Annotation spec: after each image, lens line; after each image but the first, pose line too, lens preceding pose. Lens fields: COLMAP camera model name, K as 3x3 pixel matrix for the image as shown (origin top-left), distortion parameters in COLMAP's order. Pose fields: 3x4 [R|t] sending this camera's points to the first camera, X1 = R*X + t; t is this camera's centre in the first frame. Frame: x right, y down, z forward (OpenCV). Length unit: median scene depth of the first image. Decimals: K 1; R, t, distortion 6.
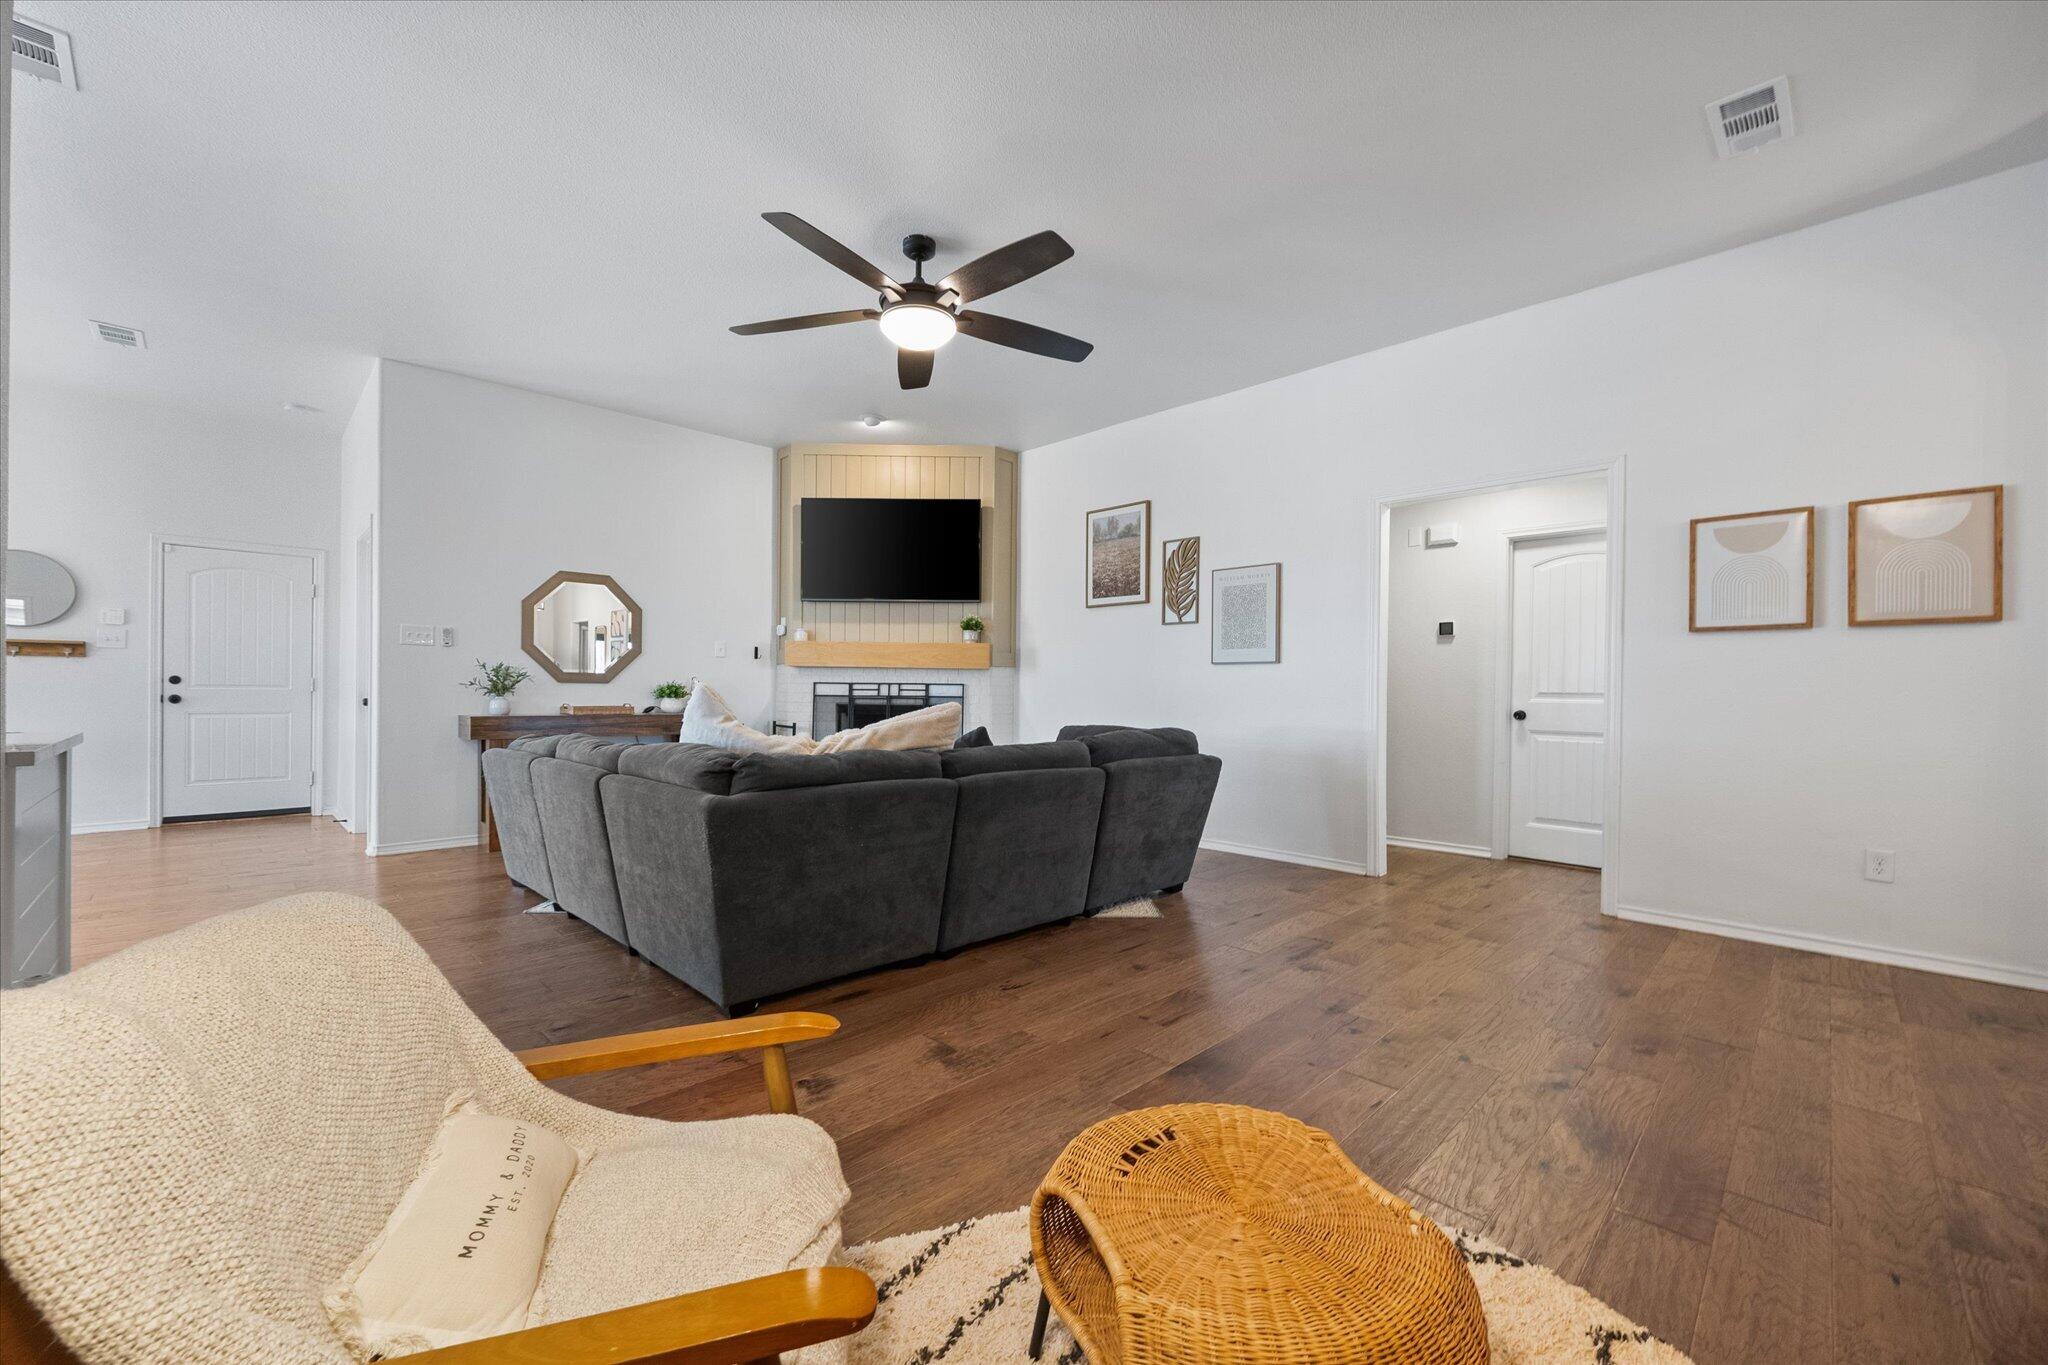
lens RADIAL K [[804.5, 0, 1032.4], [0, 804.5, 691.8], [0, 0, 1]] dist [-0.000373, 0.000047]
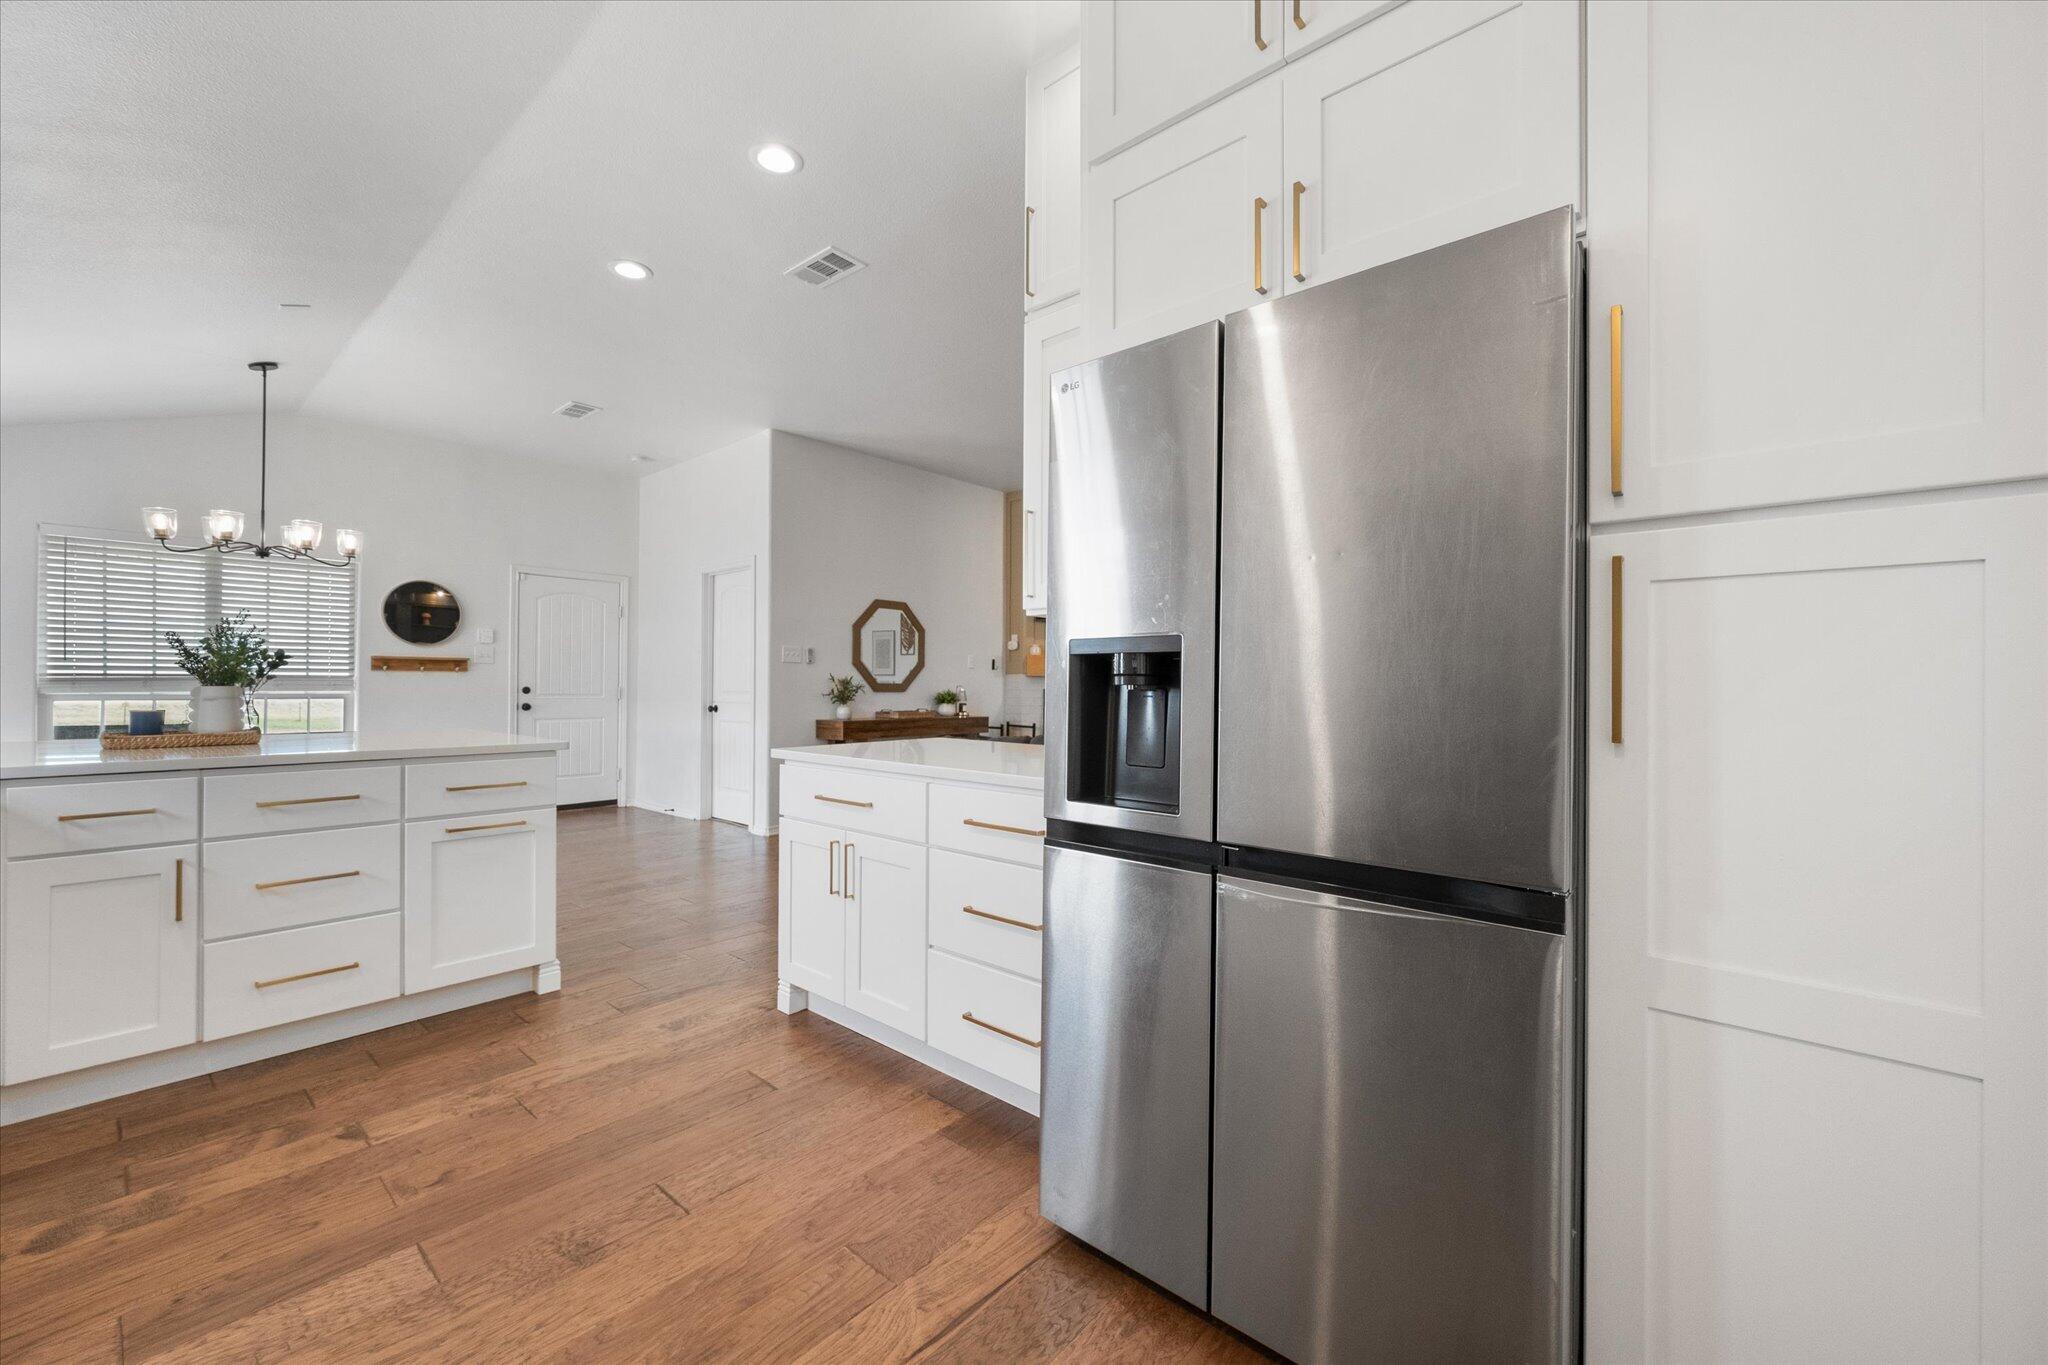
lens RADIAL K [[812.1, 0, 1012.8], [0, 812.1, 679.9], [0, 0, 1]] dist [-0.000445, 0.000165]
pose [[0.997864, -0.002516, 0.065285, -0.459254], [0.003067, 0.999960, -0.008353, -0.018519], [-0.065261, 0.008536, 0.997832, -0.222597]]
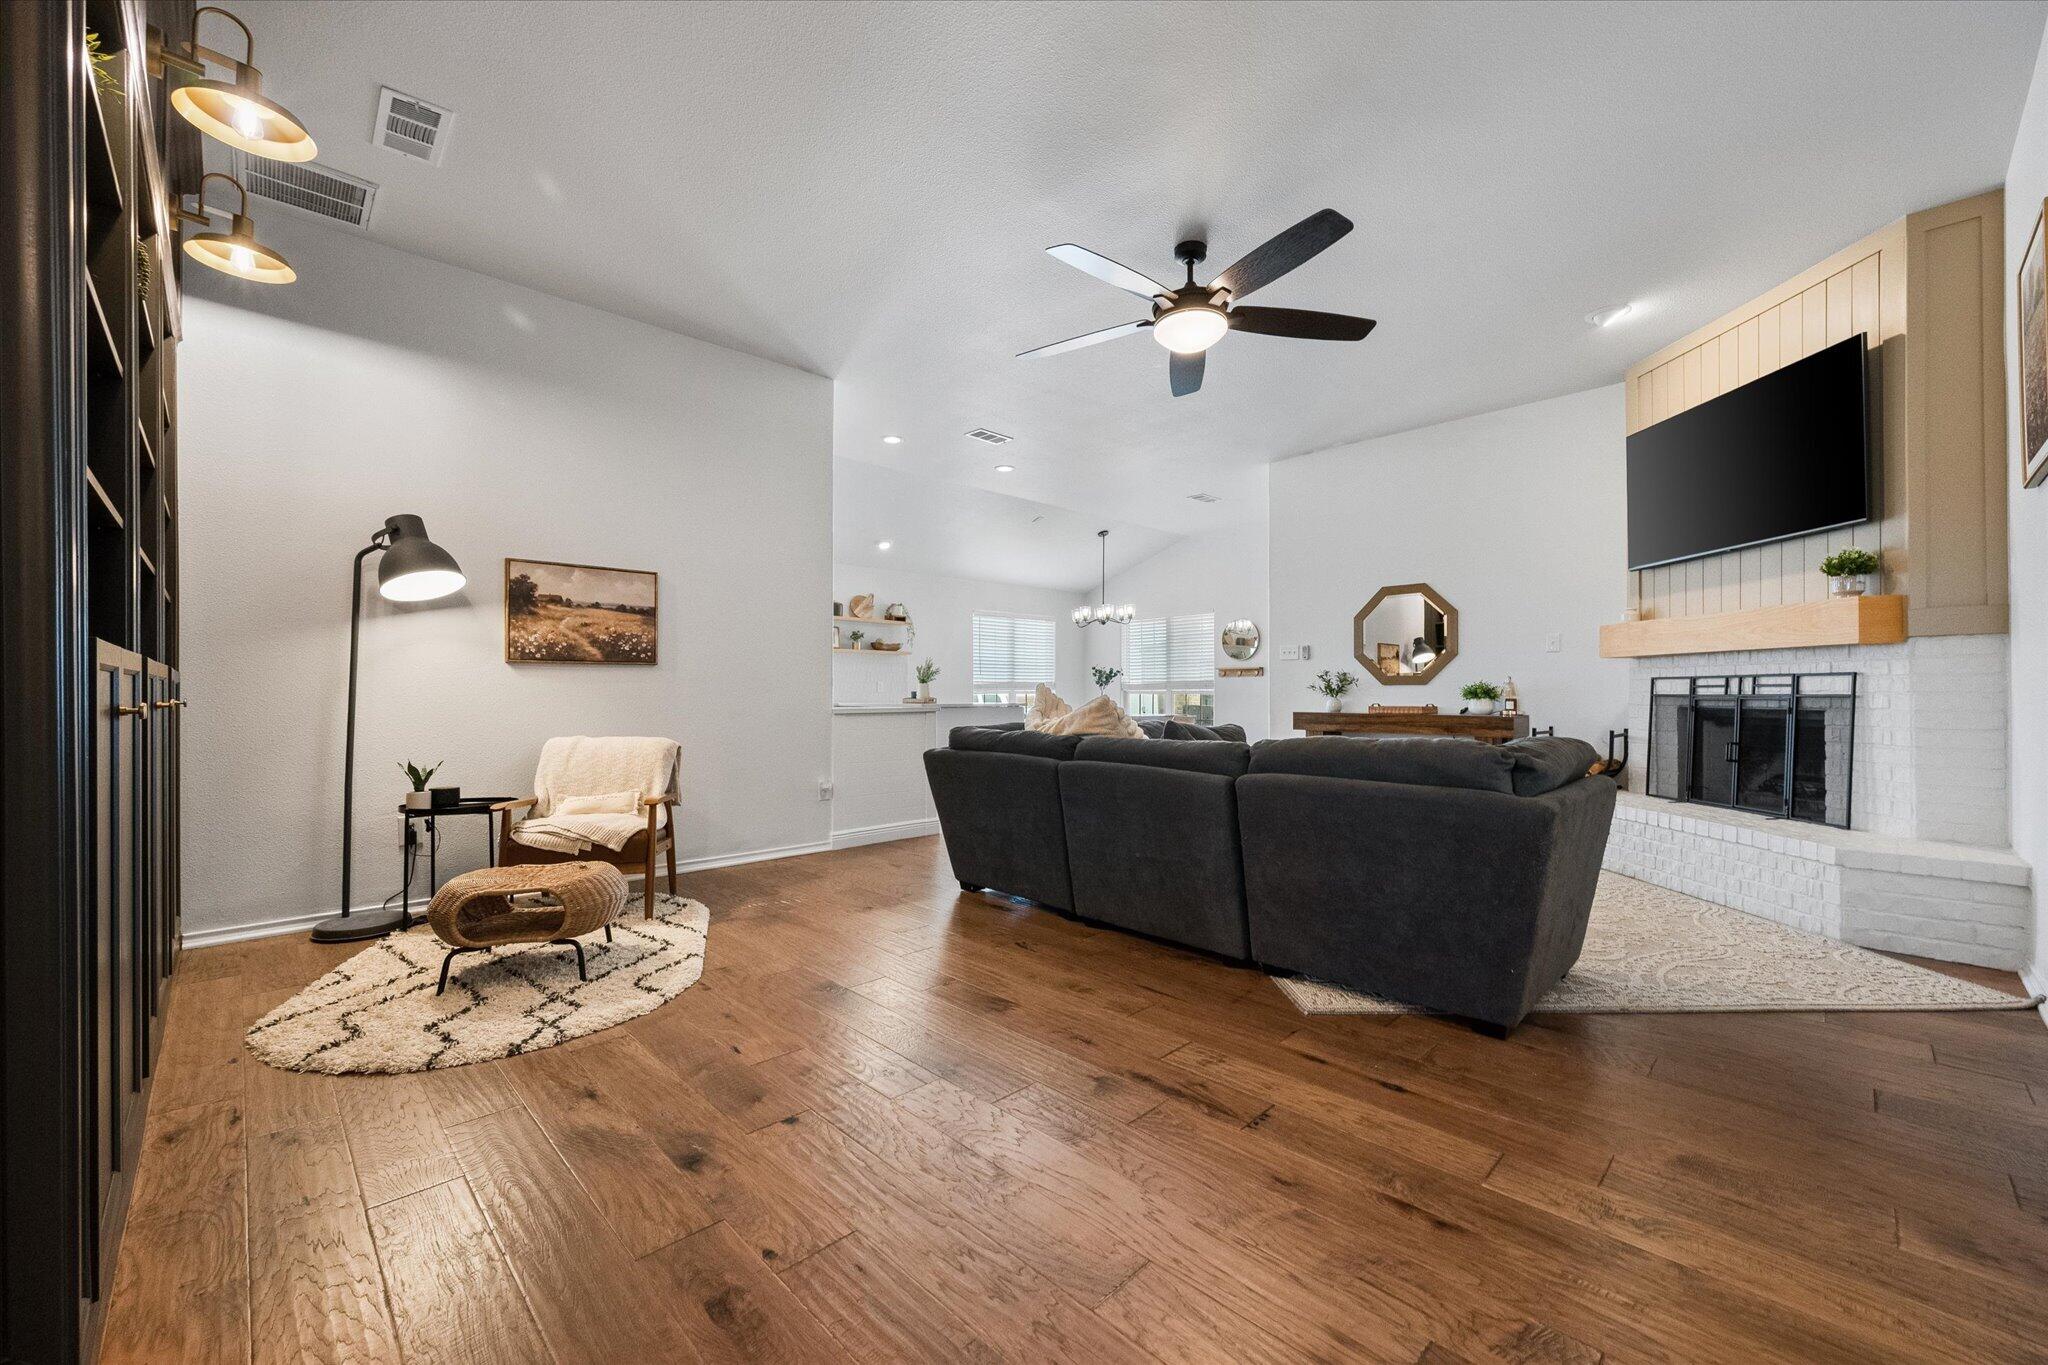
lens RADIAL K [[804.5, 0, 1032.4], [0, 804.5, 691.8], [0, 0, 1]] dist [-0.000373, 0.000047]
pose [[-0.001787, -0.012492, -0.999920, 0.546697], [-0.001191, 0.999921, -0.012490, 0.012777], [0.999998, 0.001168, -0.001802, 0.502392]]
